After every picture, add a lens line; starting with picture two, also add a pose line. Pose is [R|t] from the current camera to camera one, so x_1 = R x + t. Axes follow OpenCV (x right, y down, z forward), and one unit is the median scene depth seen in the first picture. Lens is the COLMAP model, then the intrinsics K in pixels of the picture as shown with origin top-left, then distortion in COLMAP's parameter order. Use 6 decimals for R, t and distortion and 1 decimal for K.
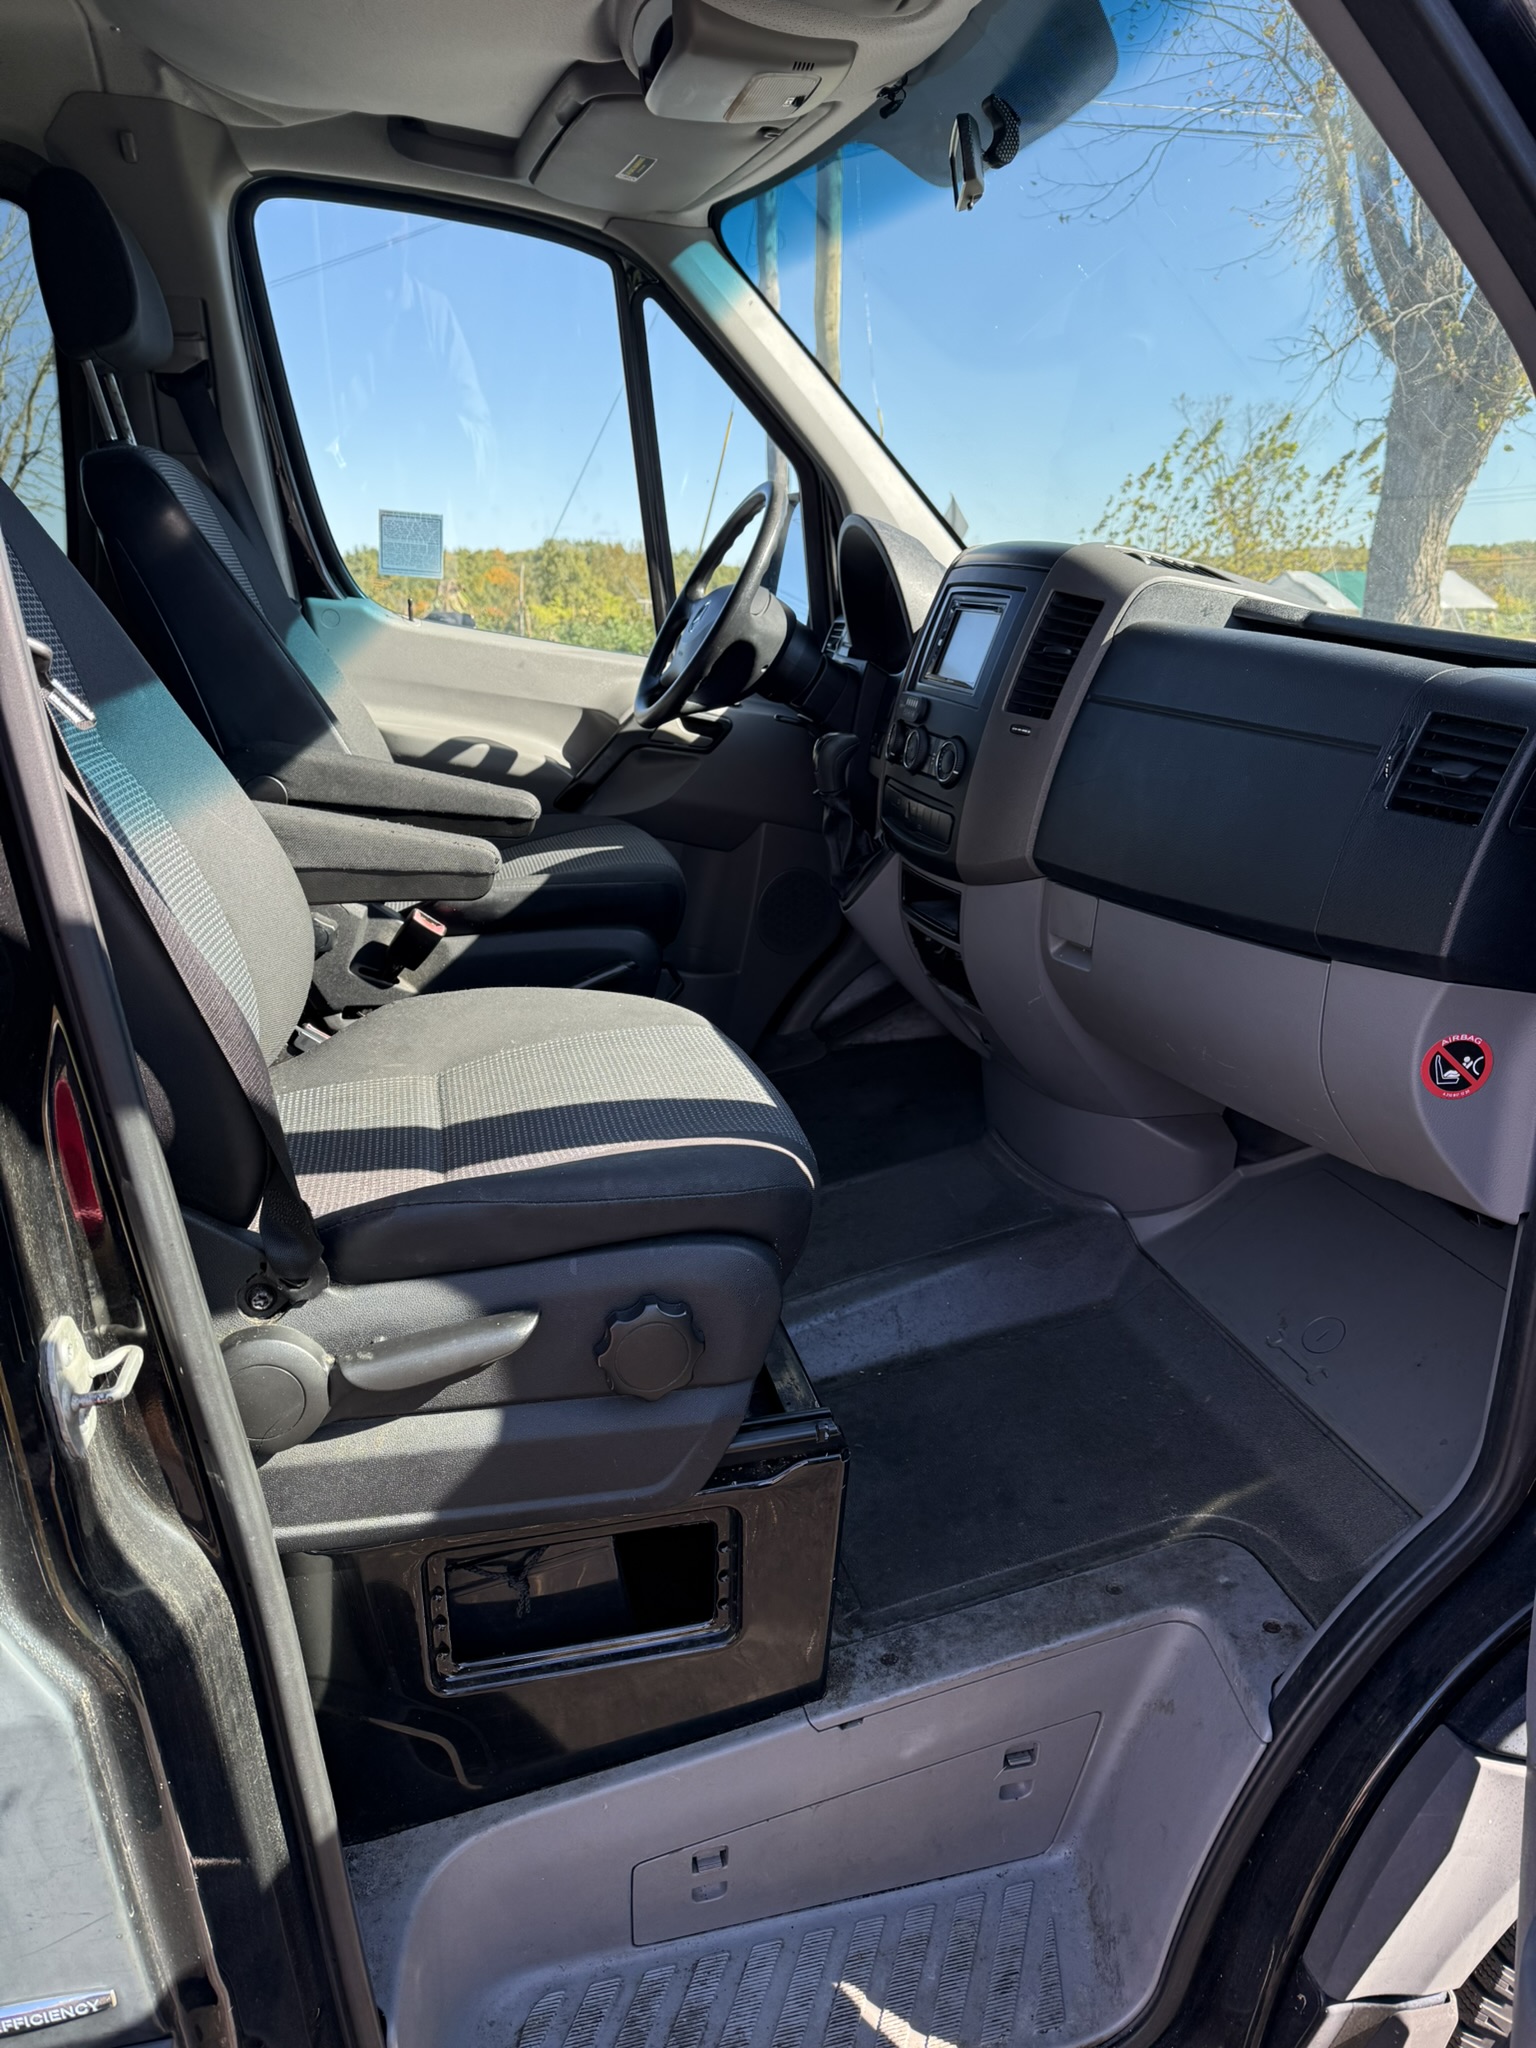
lens RADIAL K [[1425.6, 0, 768.0], [0, 1425.6, 1024.0], [0, 0, 1]] dist [0.010345, 0.003209]
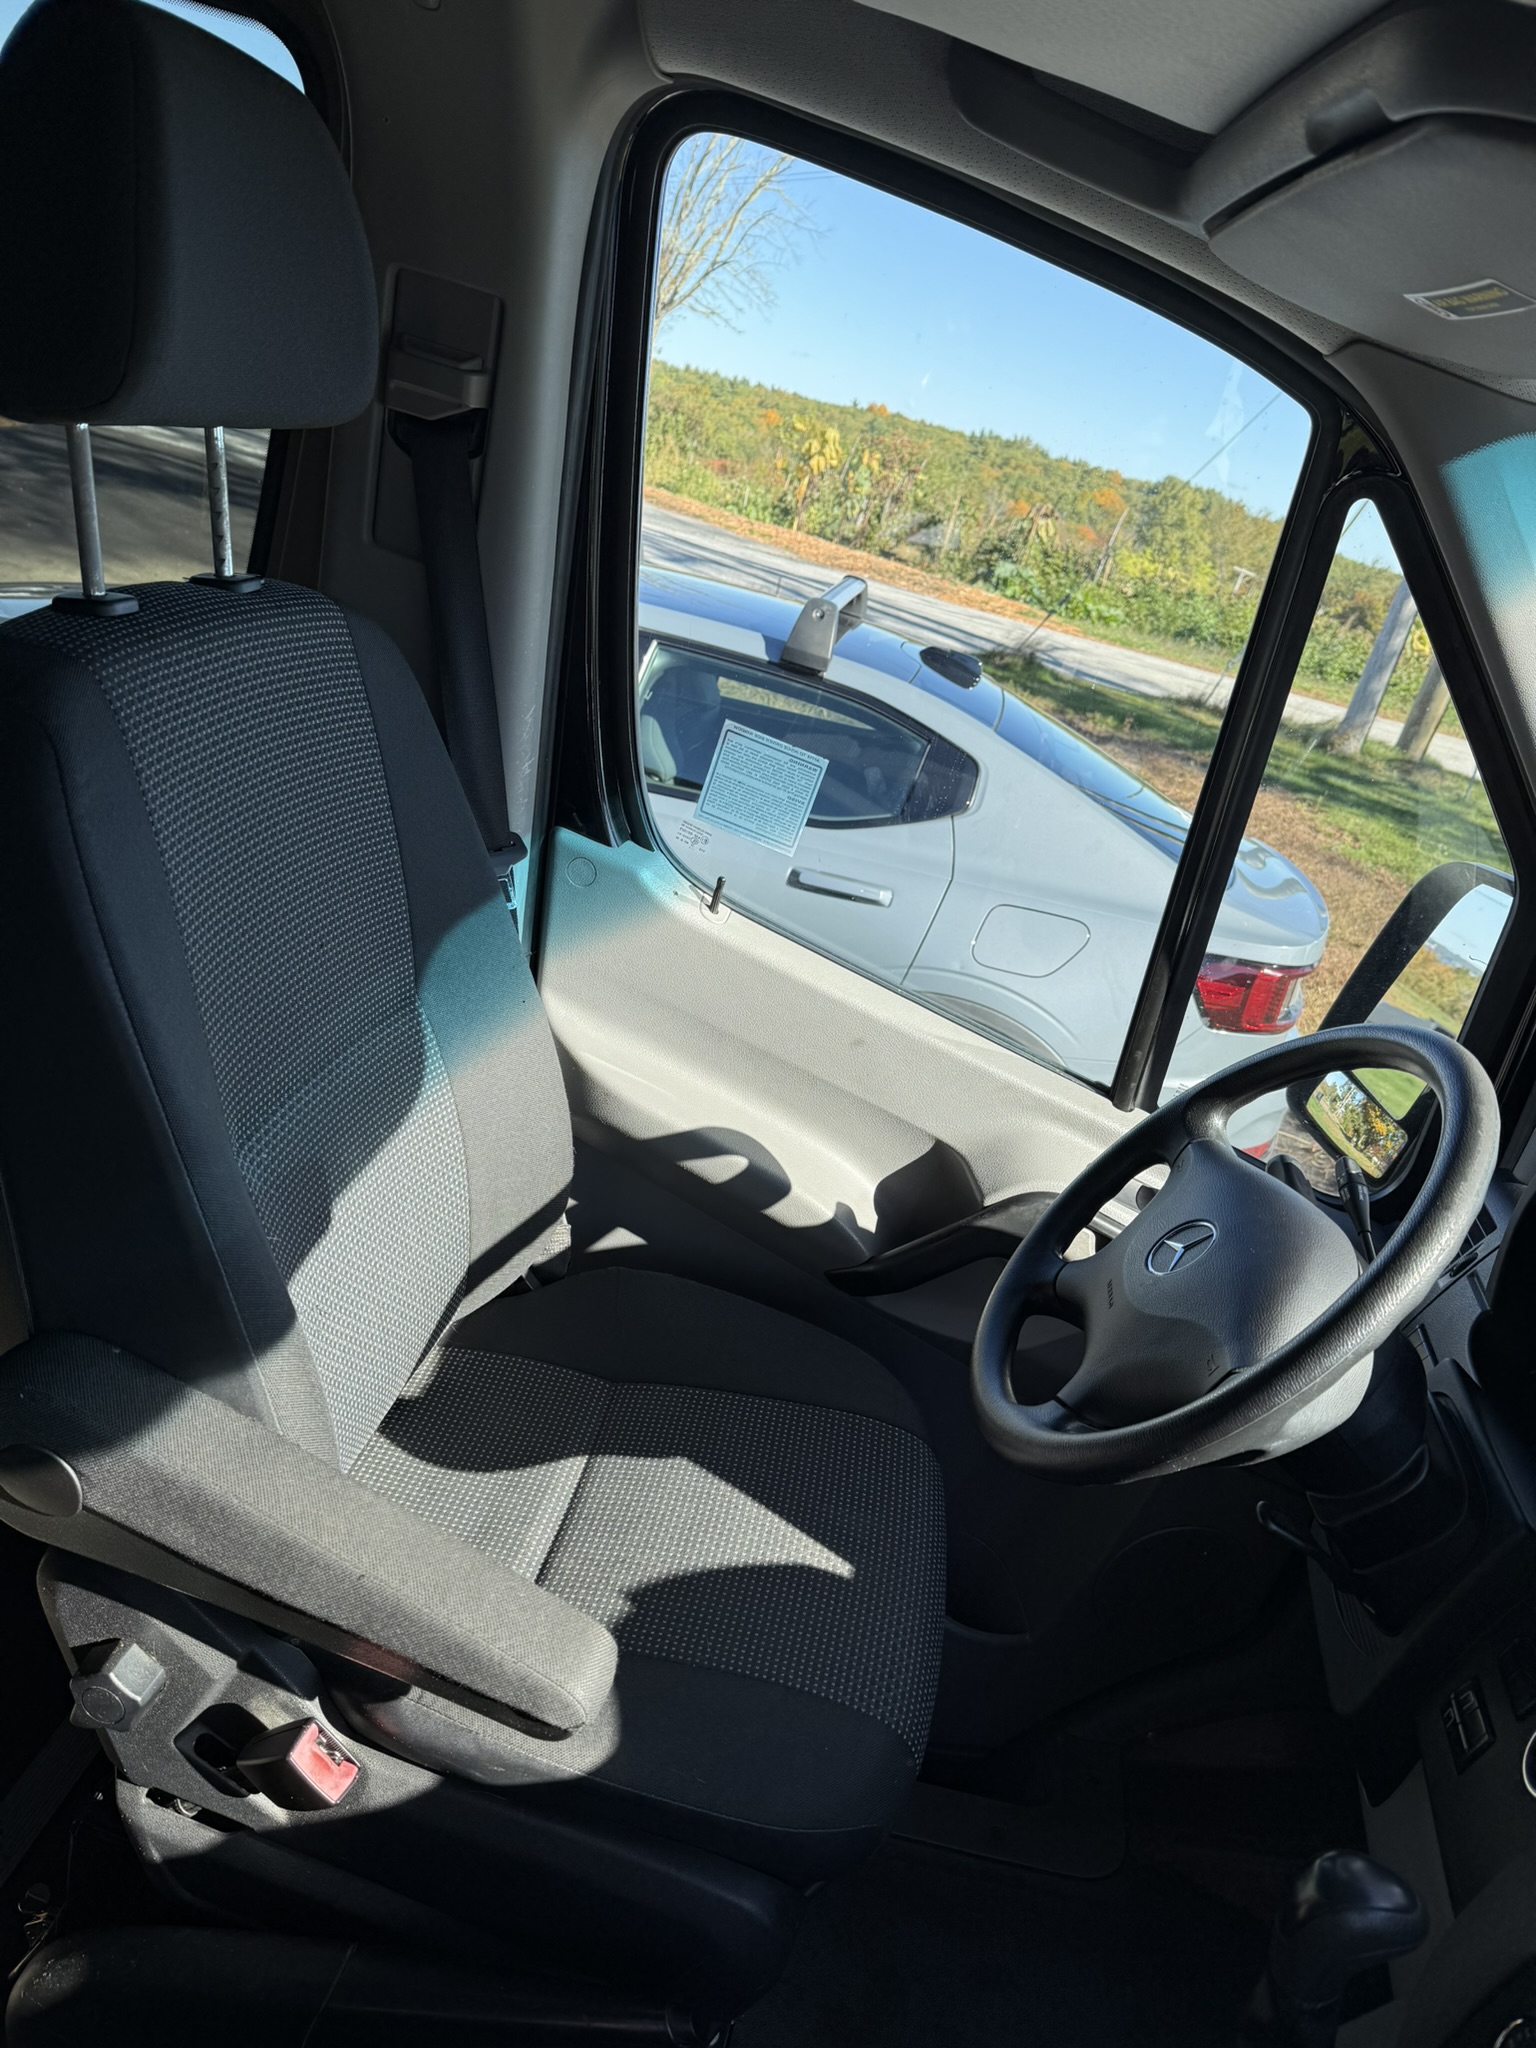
lens RADIAL K [[1366.4, 0, 768.0], [0, 1366.4, 1024.0], [0, 0, 1]] dist [0.043801, -0.075863]
pose [[0.880652, 0.394152, -0.262862, -0.067009], [-0.372324, 0.918887, 0.130463, -0.318536], [0.292963, -0.017023, 0.955972, 0.478115]]
